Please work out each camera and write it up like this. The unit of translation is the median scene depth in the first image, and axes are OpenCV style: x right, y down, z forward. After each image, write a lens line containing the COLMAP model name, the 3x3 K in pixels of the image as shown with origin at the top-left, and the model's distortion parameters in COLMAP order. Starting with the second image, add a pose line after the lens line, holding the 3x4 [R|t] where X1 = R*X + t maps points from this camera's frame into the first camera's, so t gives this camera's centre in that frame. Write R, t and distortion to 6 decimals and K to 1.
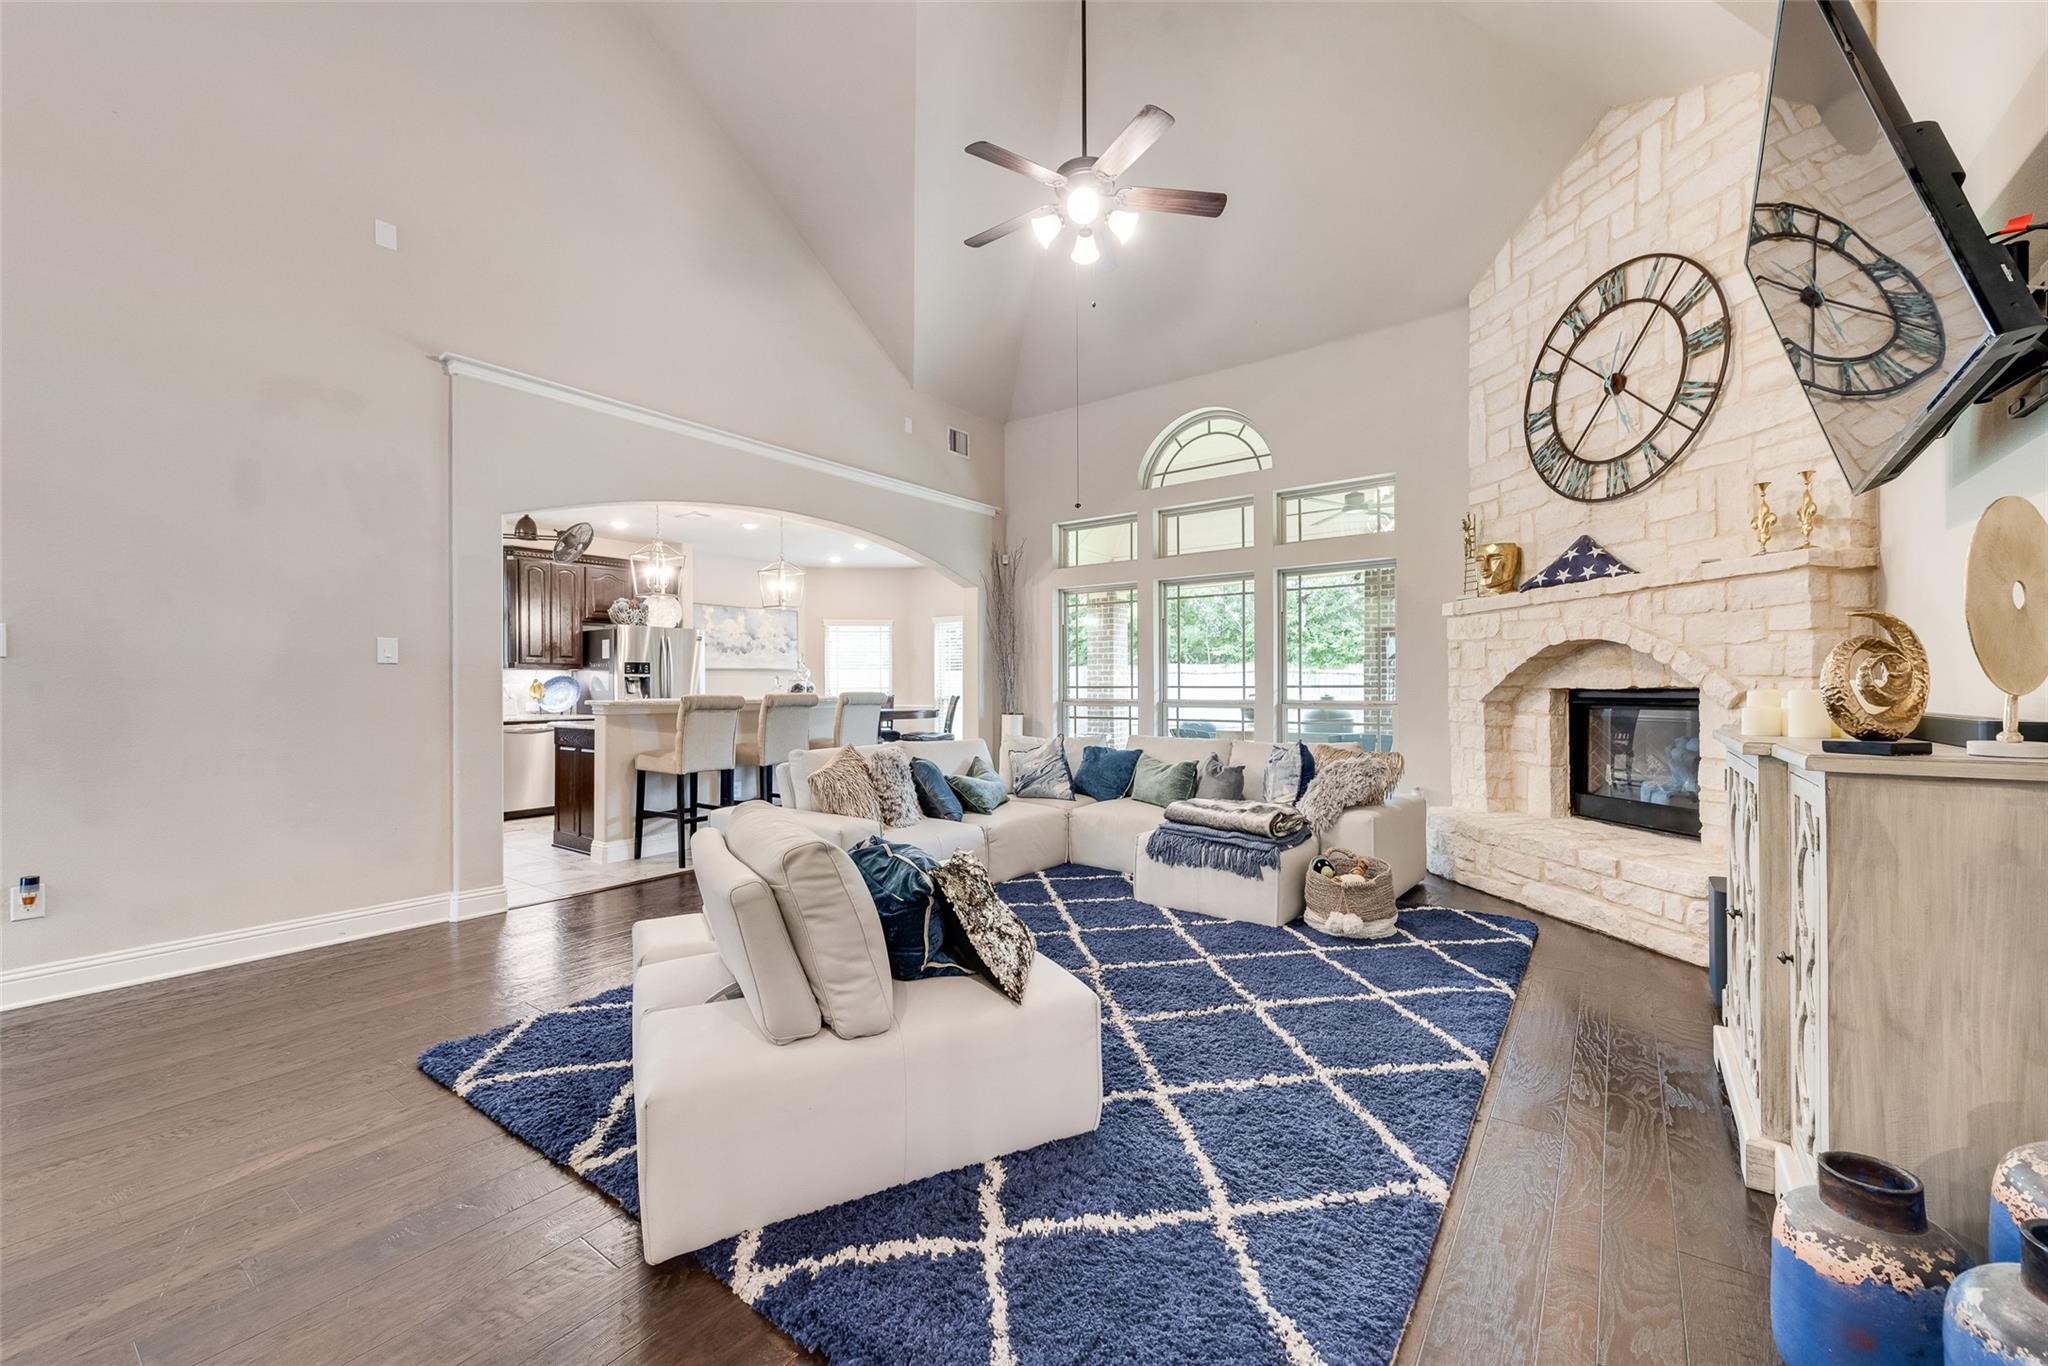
lens RADIAL K [[811.8, 0, 1016.3], [0, 811.8, 682.6], [0, 0, 1]] dist [0.012111, -0.000240]
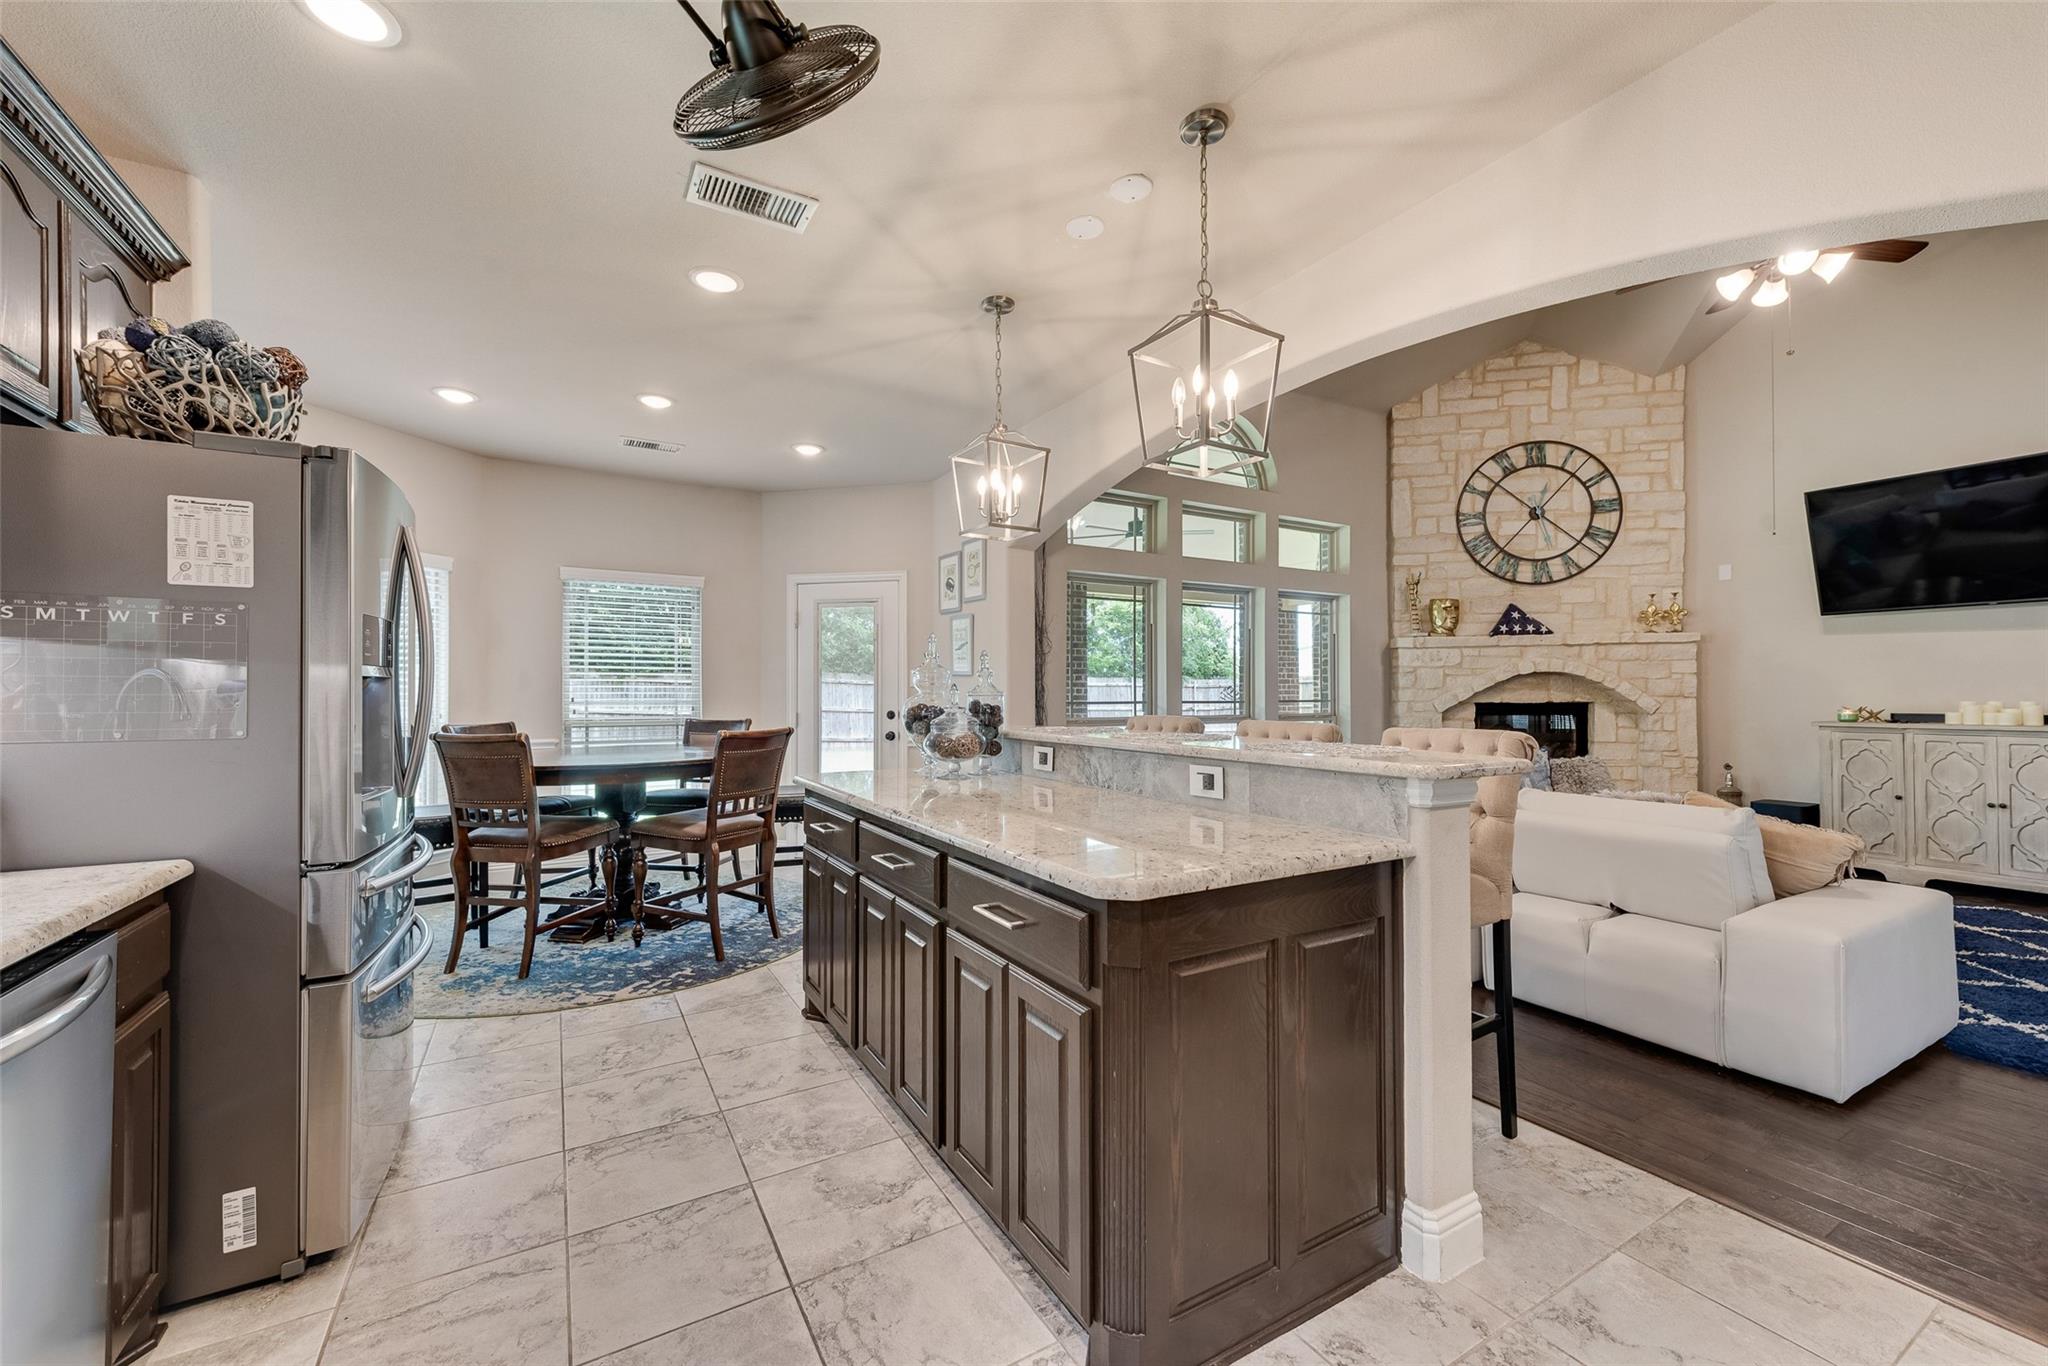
lens RADIAL K [[804.3, 0, 1025.1], [0, 804.3, 688.2], [0, 0, 1]] dist [0.001083, 0.000020]
pose [[0.401742, 0.007523, 0.915722, -1.108849], [-0.003341, 0.999972, -0.006749, -0.007446], [-0.915747, -0.000348, 0.401756, 1.279745]]
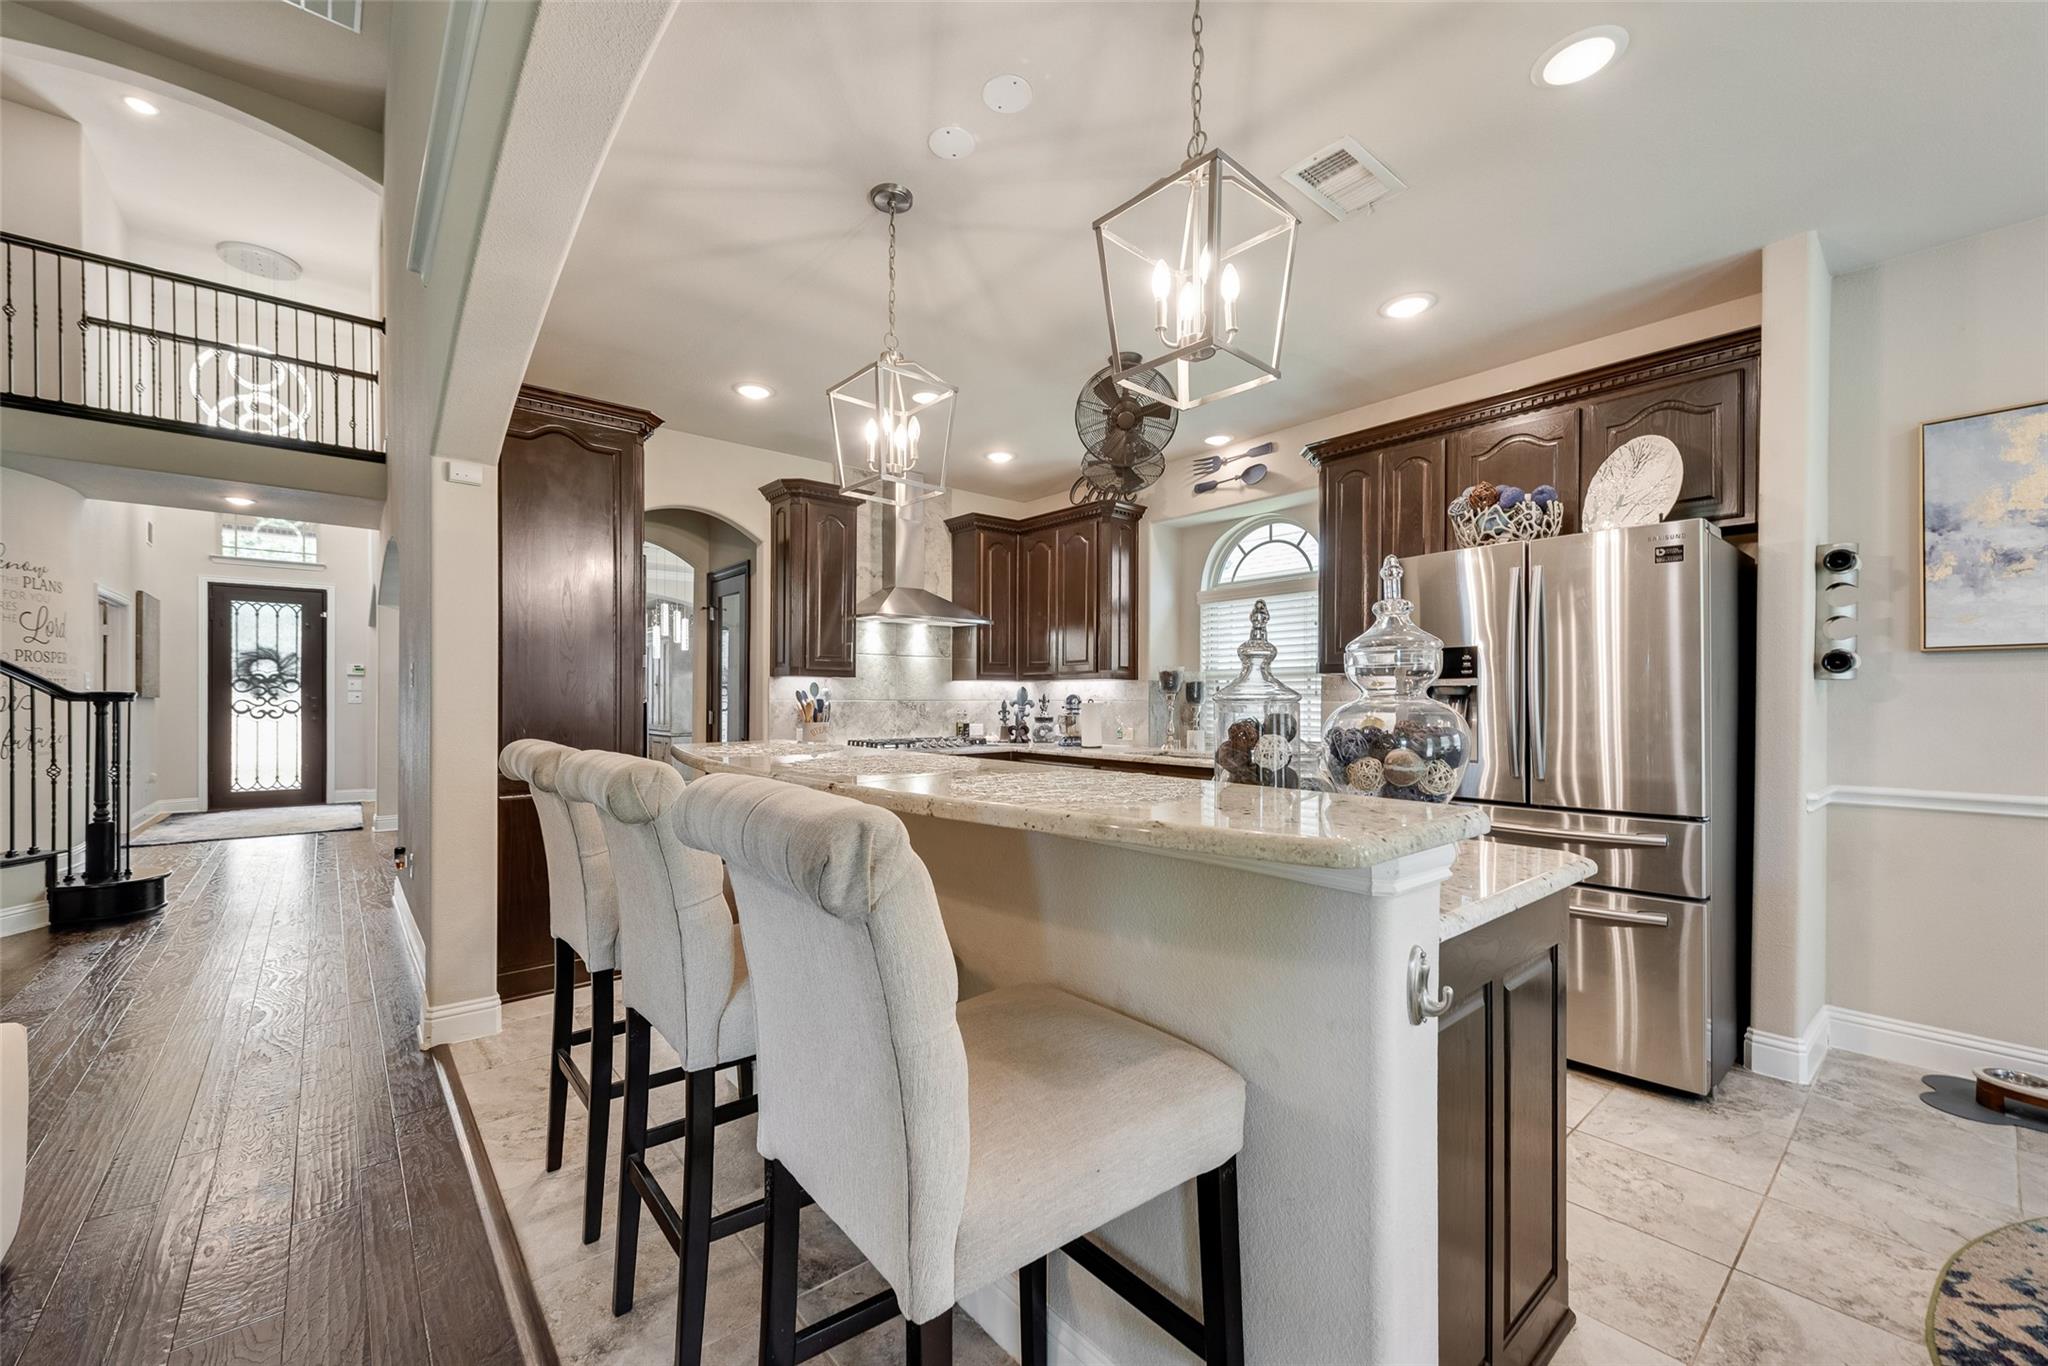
lens RADIAL K [[834.9, 0, 1022.1], [0, 834.9, 708.0], [0, 0, 1]] dist [0.013901, 0.000059]
pose [[-0.224463, 0.011094, -0.974419, 0.005556], [0.001932, 0.999938, 0.010939, -0.006685], [0.974481, 0.000572, -0.224471, 1.620125]]
